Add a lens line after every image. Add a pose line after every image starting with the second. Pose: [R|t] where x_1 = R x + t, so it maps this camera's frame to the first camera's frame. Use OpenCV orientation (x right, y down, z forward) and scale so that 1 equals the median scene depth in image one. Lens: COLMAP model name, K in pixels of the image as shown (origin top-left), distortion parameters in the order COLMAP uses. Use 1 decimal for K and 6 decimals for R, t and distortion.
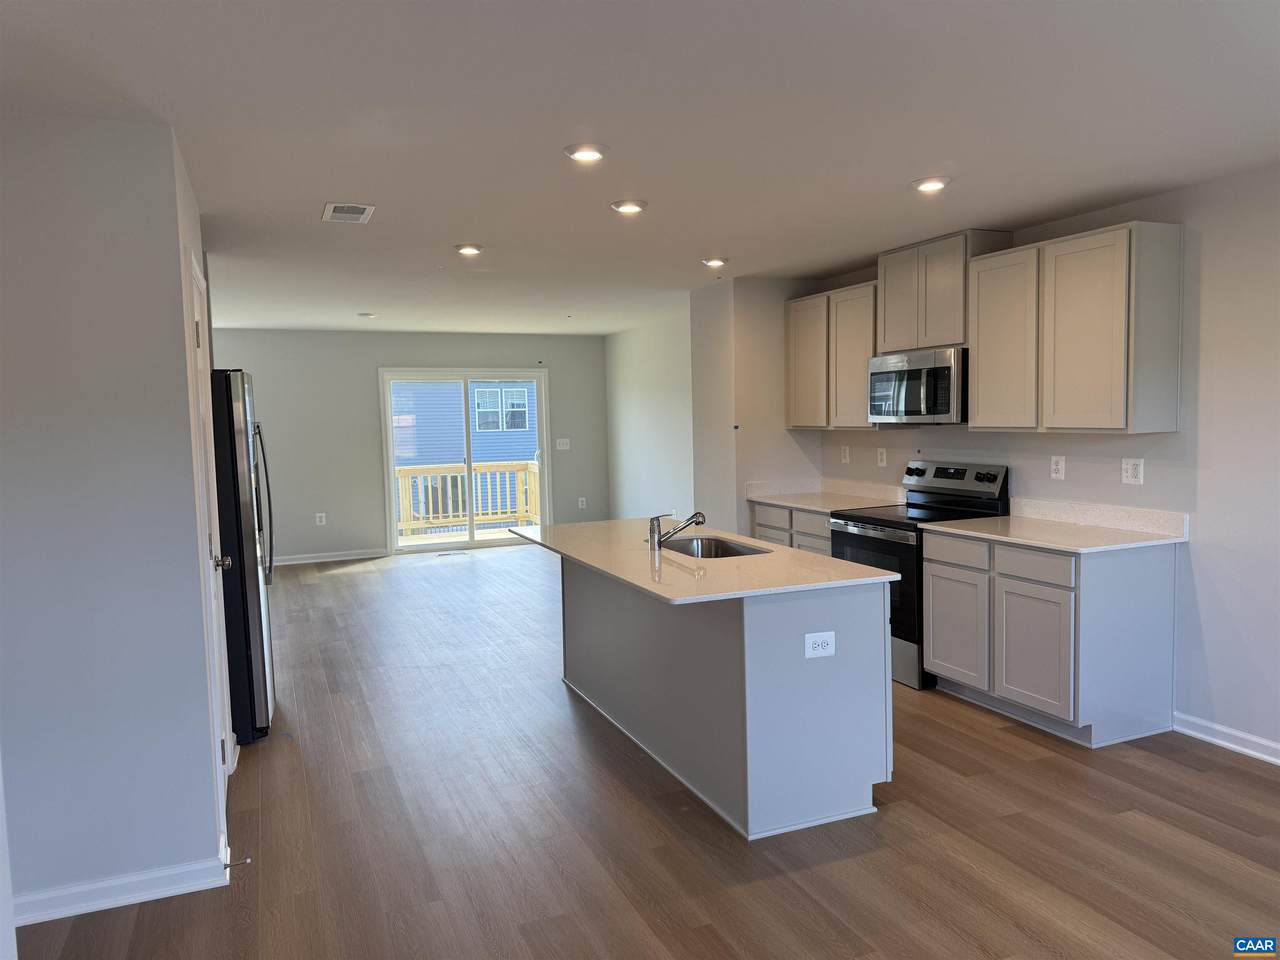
lens RADIAL K [[904.6, 0, 639.9], [0, 904.6, 474.3], [0, 0, 1]] dist [0.163188, -0.270805]
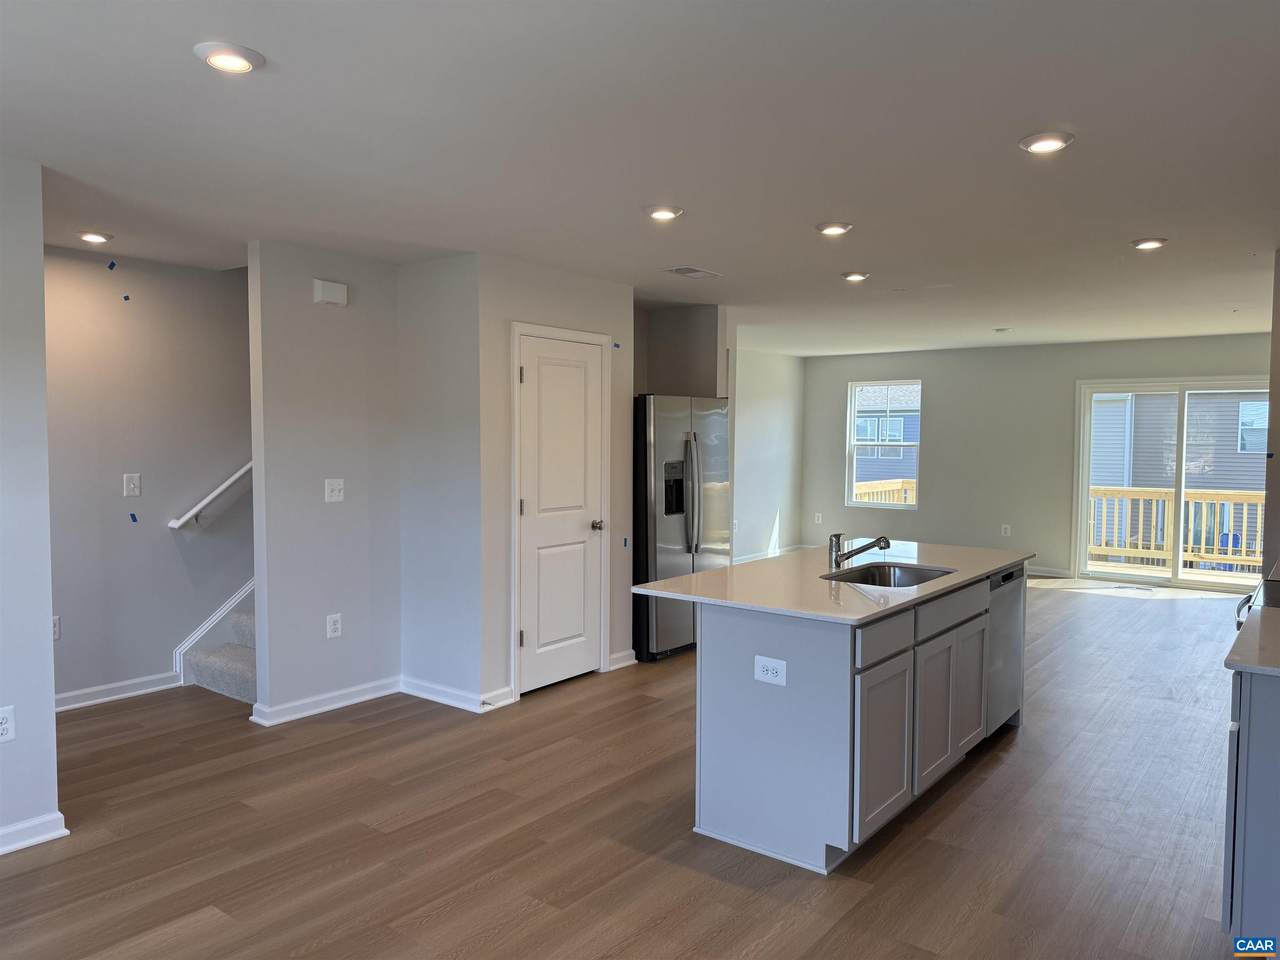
lens RADIAL K [[904.6, 0, 639.9], [0, 904.6, 474.3], [0, 0, 1]] dist [0.163188, -0.270805]
pose [[0.495676, 0.068104, -0.865833, 0.393969], [-0.079040, 0.996321, 0.033118, -0.017589], [0.864903, 0.052020, 0.499236, 0.158720]]
